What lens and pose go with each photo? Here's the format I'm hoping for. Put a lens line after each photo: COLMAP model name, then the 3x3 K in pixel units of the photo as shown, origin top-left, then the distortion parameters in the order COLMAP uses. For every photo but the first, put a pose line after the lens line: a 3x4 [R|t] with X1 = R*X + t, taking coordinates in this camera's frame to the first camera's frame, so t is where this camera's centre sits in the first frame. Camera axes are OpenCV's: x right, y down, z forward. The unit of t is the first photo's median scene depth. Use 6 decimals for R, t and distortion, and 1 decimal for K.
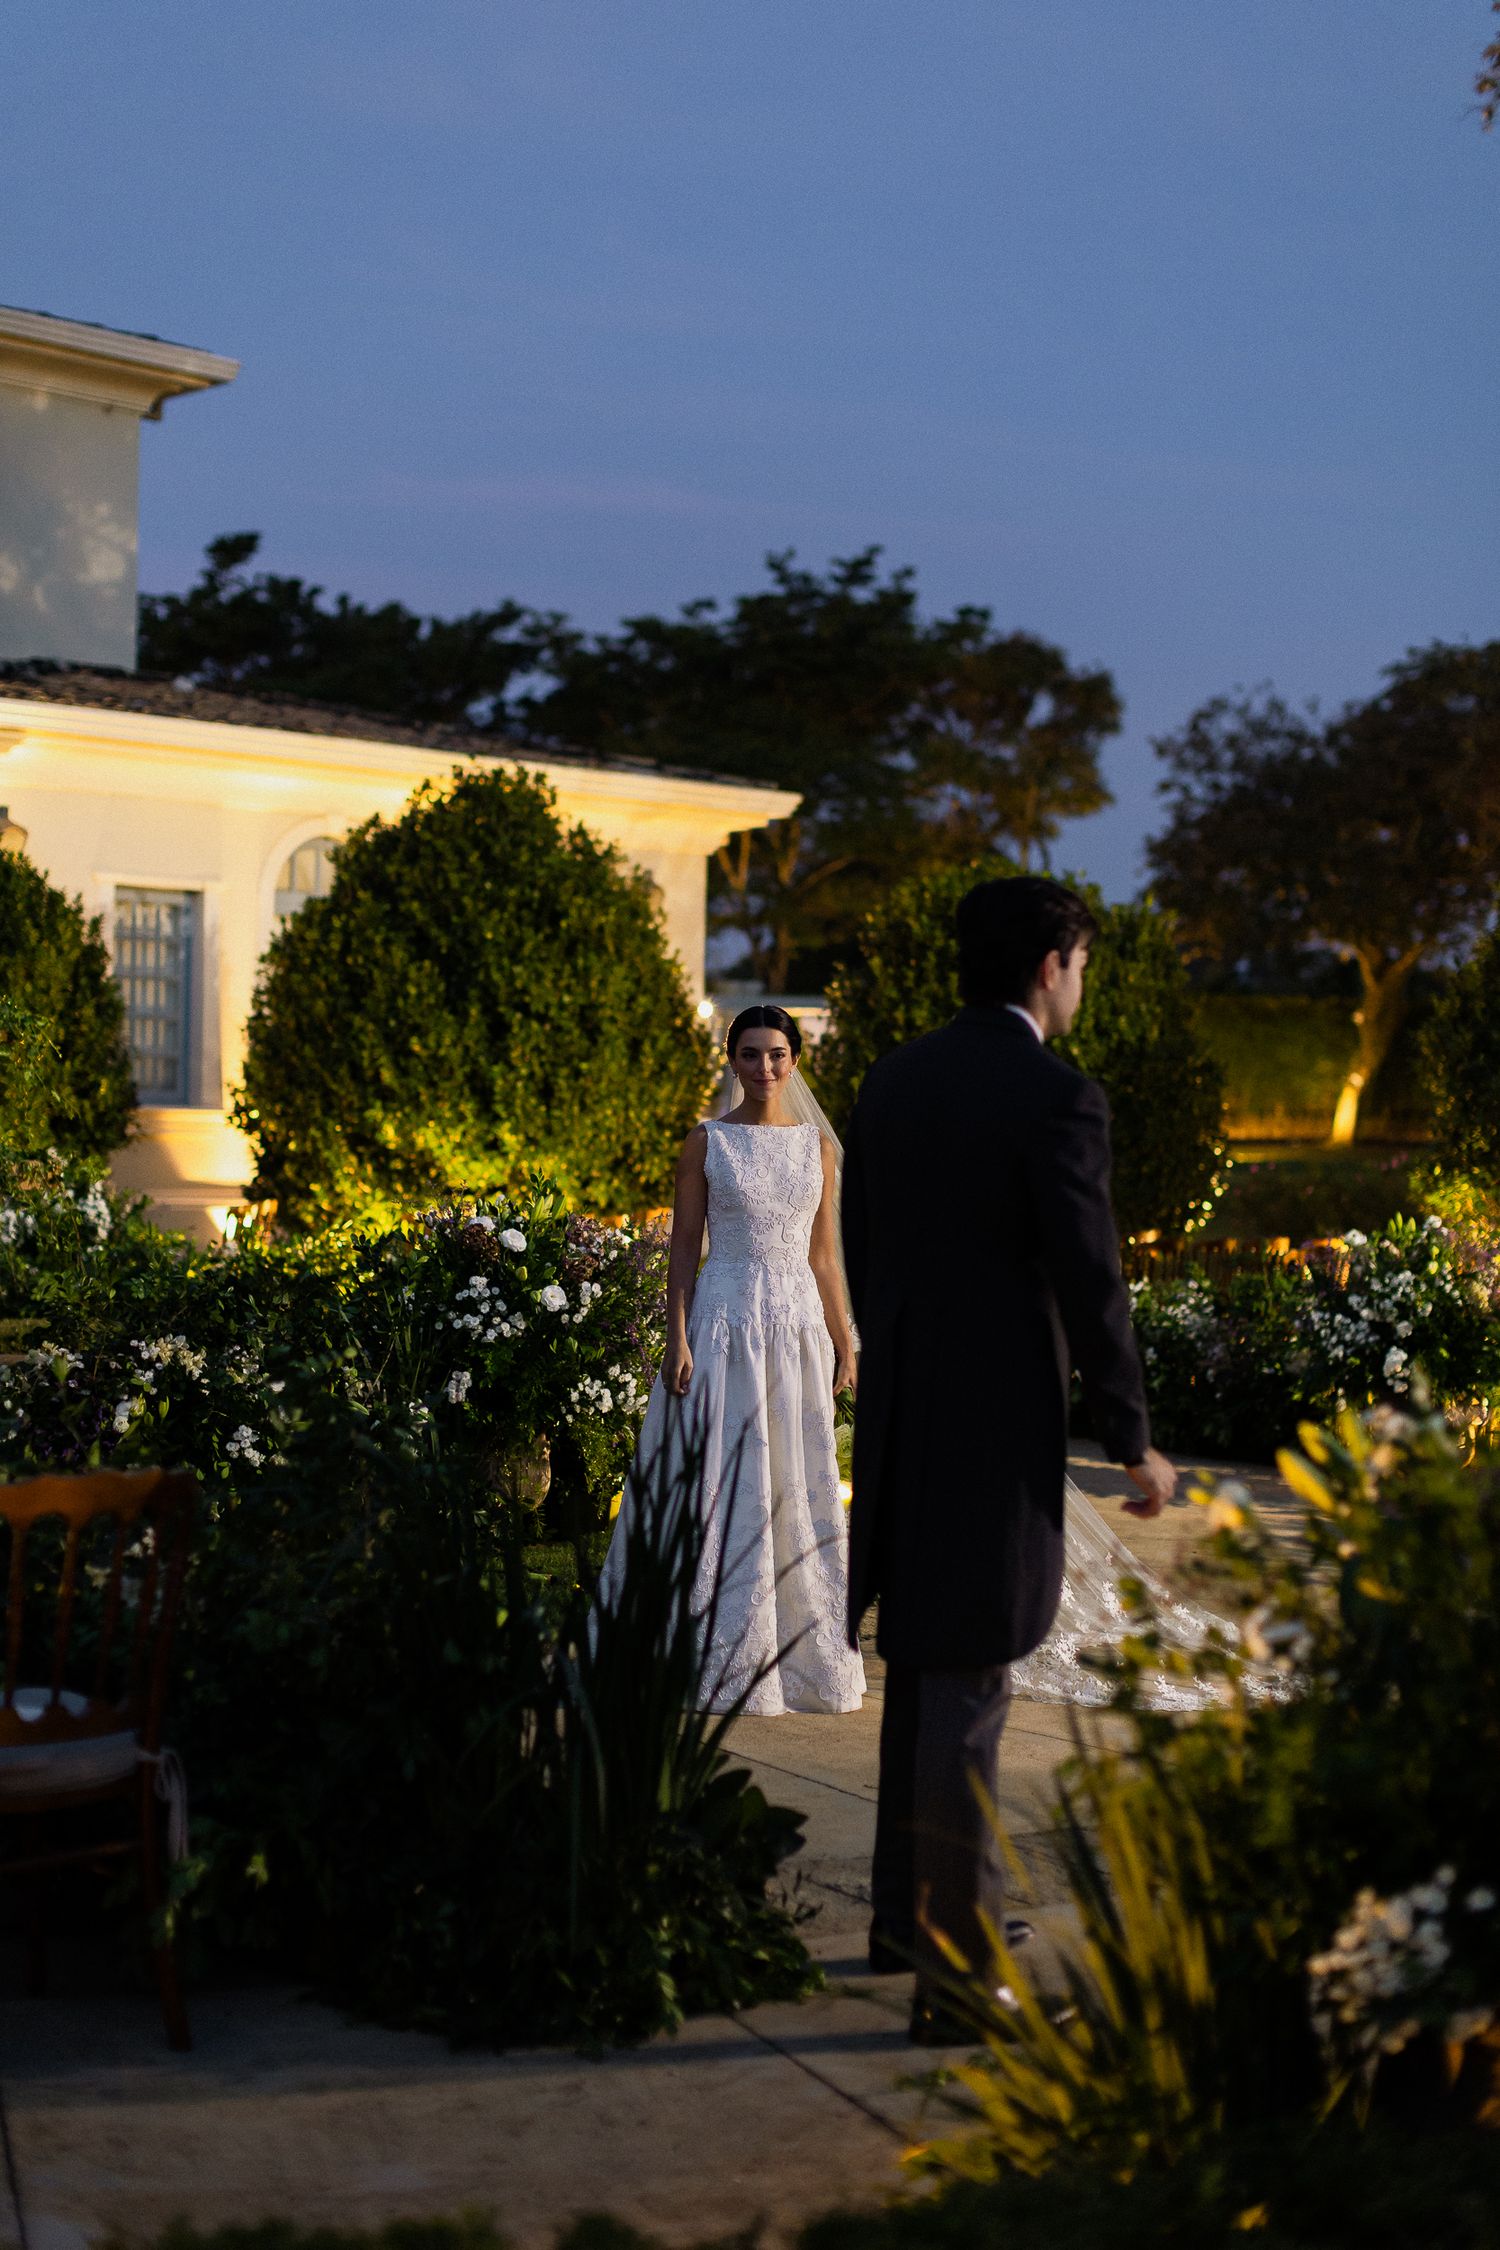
lens RADIAL K [[3156.8, 0, 760.8], [0, 3156.8, 1107.1], [0, 0, 1]] dist [0.017502, 0.000000]
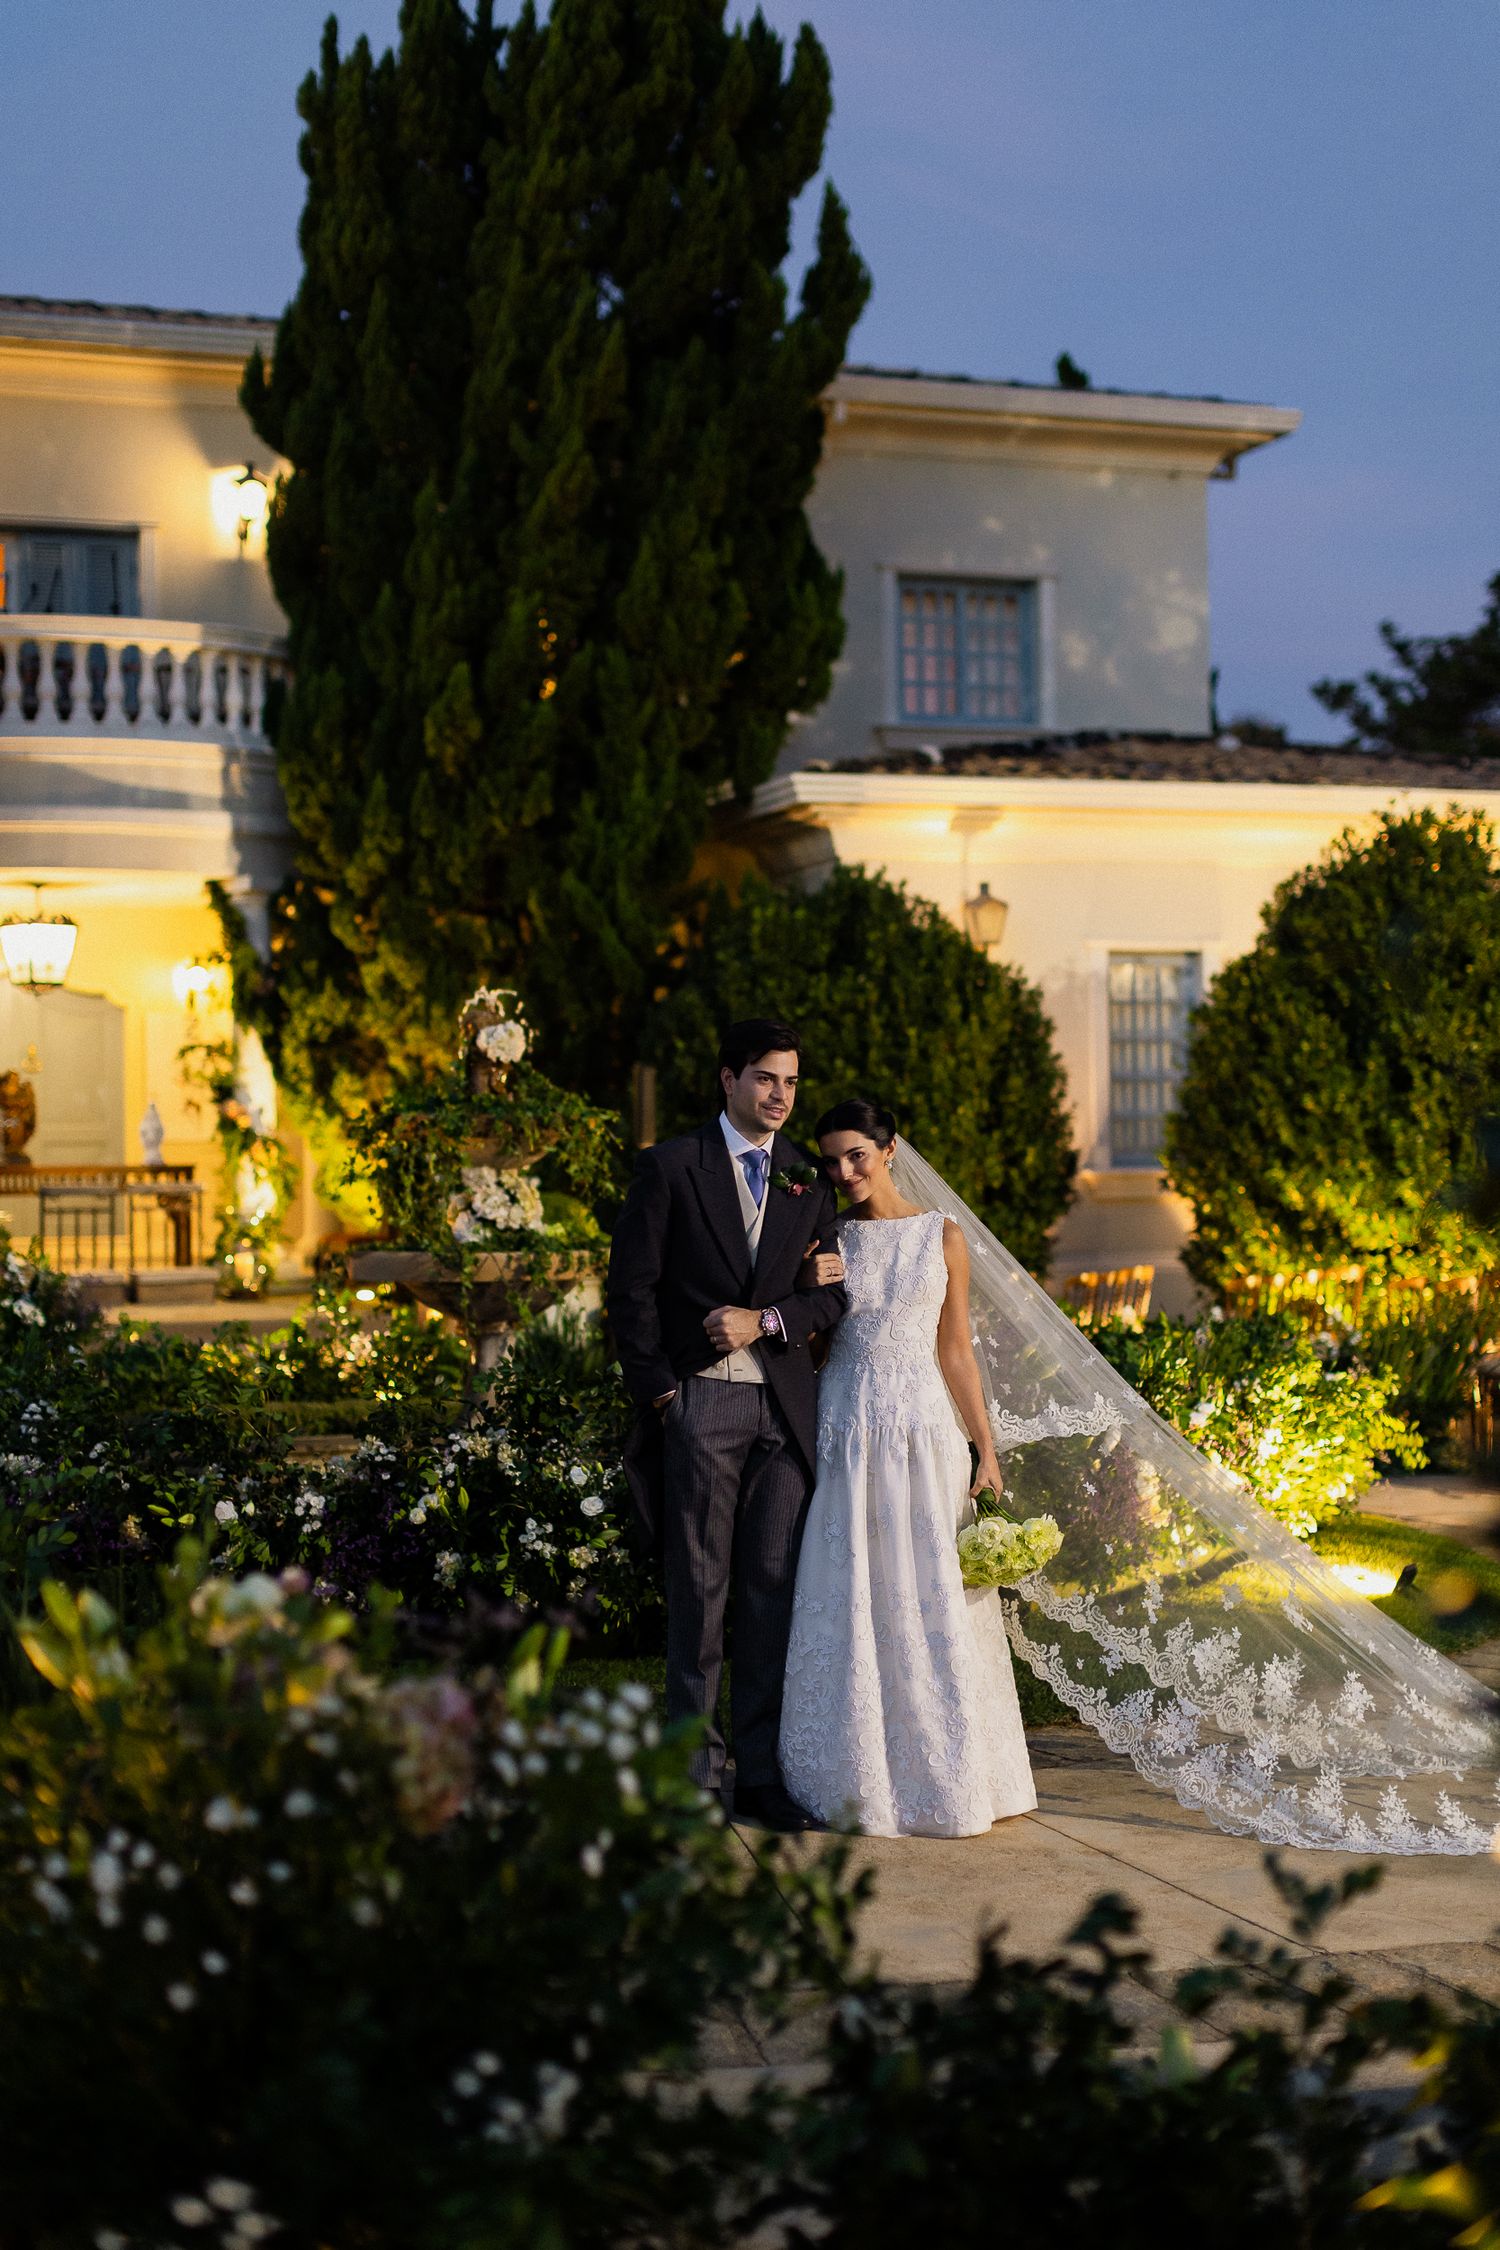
lens RADIAL K [[3156.8, 0, 786.3], [0, 3156.8, 1129.5], [0, 0, 1]] dist [0.017502, 0.000000]
pose [[0.905195, -0.037720, -0.423319, 0.152073], [0.035144, 0.999286, -0.013893, -0.003412], [0.423541, -0.002302, 0.905874, 0.047839]]
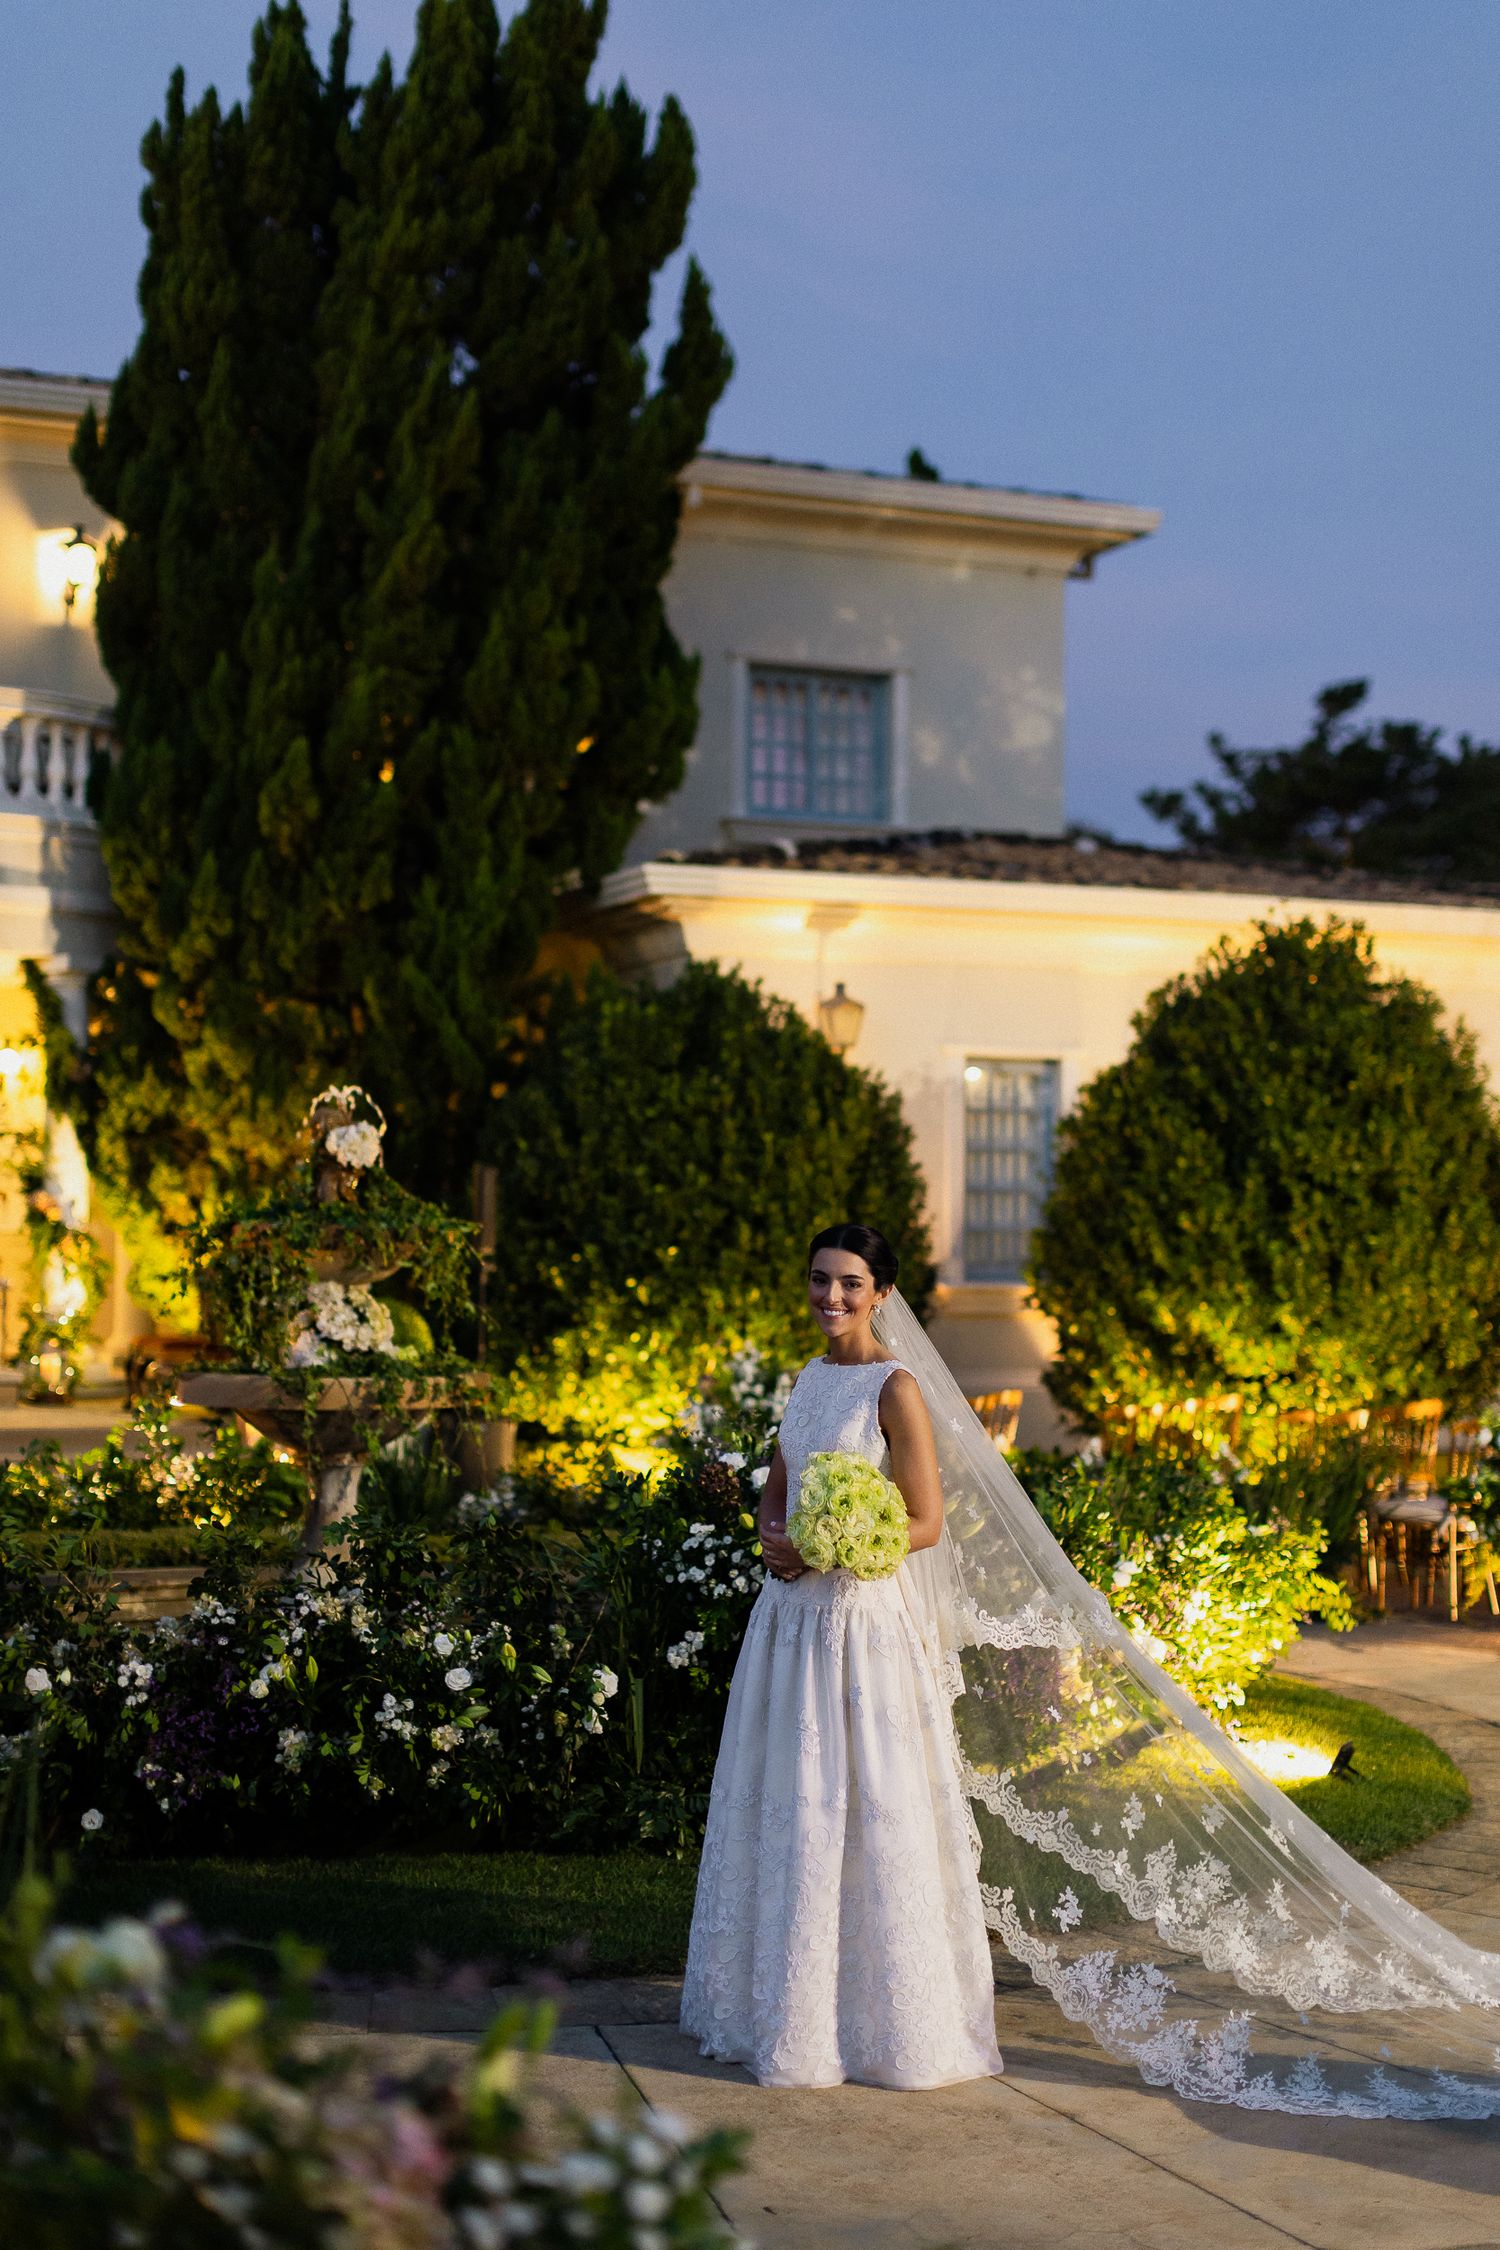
lens RADIAL K [[3156.8, 0, 769.8], [0, 3156.8, 1126.9], [0, 0, 1]] dist [0.017502, 0.000000]
pose [[0.927940, -0.029375, -0.371571, 0.119980], [0.014171, 0.998949, -0.043581, -0.008476], [0.372461, 0.035175, 0.927381, 0.088194]]
